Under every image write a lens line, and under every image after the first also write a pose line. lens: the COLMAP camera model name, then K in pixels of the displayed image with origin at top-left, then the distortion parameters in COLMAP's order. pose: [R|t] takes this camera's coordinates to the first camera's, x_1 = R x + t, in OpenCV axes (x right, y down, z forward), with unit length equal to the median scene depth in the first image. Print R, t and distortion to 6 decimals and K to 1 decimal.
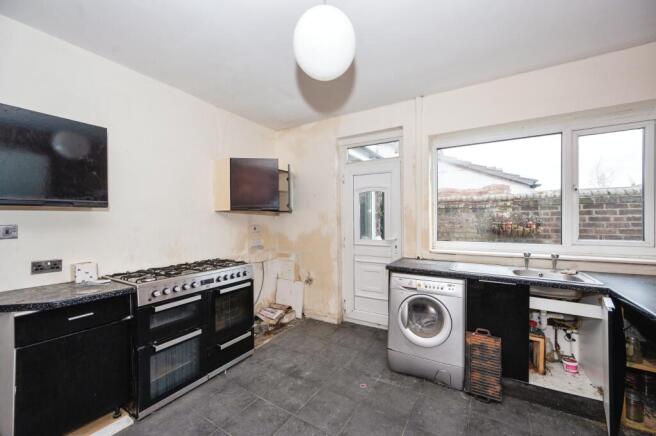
lens RADIAL K [[257.4, 0, 328.0], [0, 257.4, 218.0], [0, 0, 1]] dist [-0.000101, 0.000156]
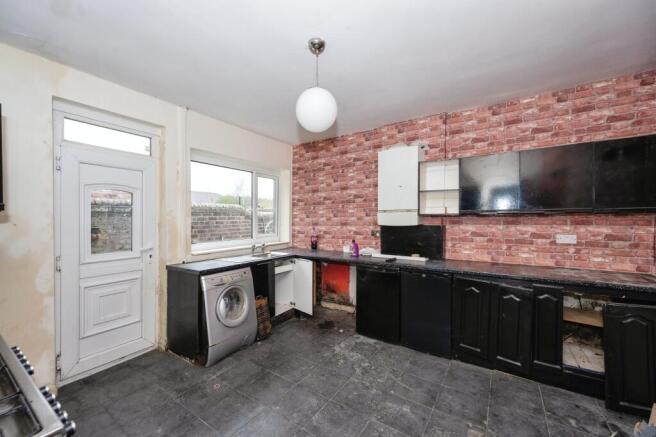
lens RADIAL K [[257.4, 0, 328.0], [0, 257.4, 218.5], [0, 0, 1]] dist [-0.000101, 0.000156]
pose [[0.041319, 0.005970, 0.999128, -0.767379], [0.003351, 0.999976, -0.006114, -0.015511], [-0.999140, 0.003601, 0.041298, 0.436197]]
